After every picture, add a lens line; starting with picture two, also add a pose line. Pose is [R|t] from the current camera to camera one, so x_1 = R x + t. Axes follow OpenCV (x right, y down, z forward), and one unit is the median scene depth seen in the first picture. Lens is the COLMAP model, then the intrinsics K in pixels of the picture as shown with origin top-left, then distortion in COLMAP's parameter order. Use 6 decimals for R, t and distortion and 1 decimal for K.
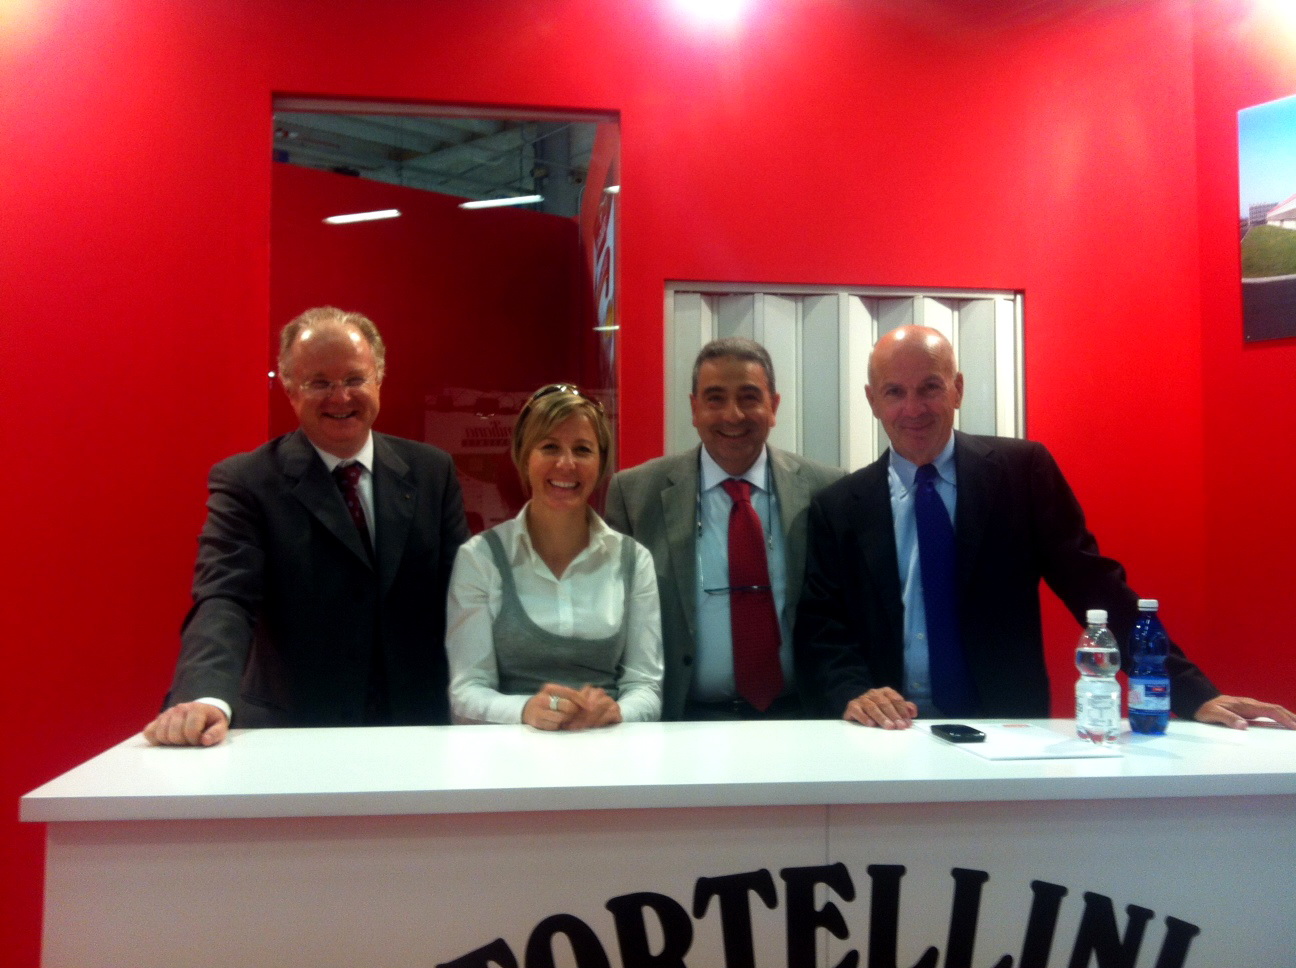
lens RADIAL K [[1158.7, 0, 648.0], [0, 1158.7, 484.0], [0, 0, 1]] dist [0.076254, -0.162941]
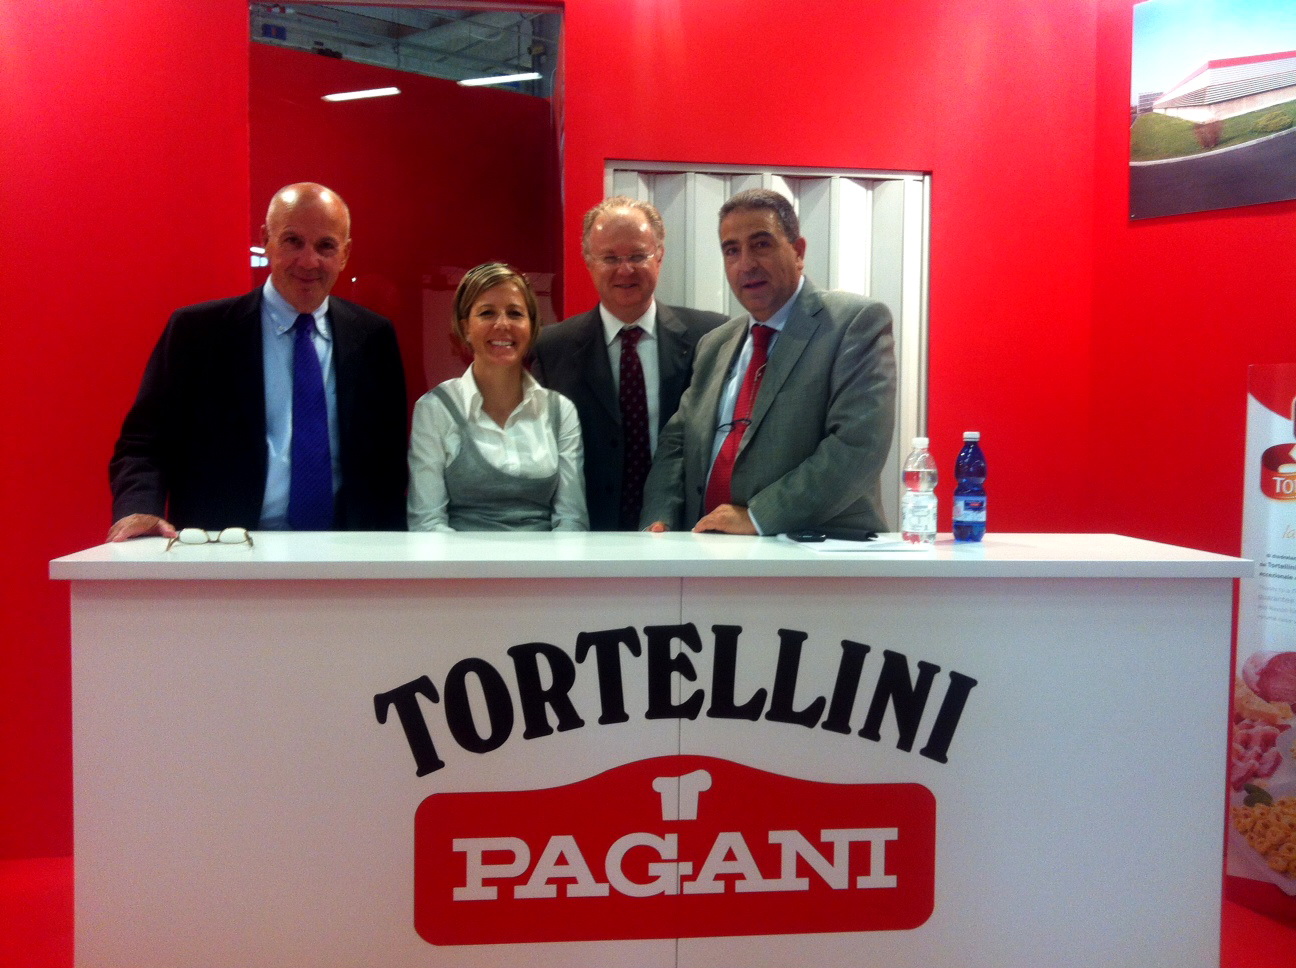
lens RADIAL K [[1158.7, 0, 648.0], [0, 1158.7, 484.0], [0, 0, 1]] dist [0.076254, -0.162941]
pose [[0.999895, 0.010557, -0.009877, 0.069876], [-0.009559, 0.995319, 0.096171, 0.026667], [0.010846, -0.096067, 0.995316, -0.141595]]
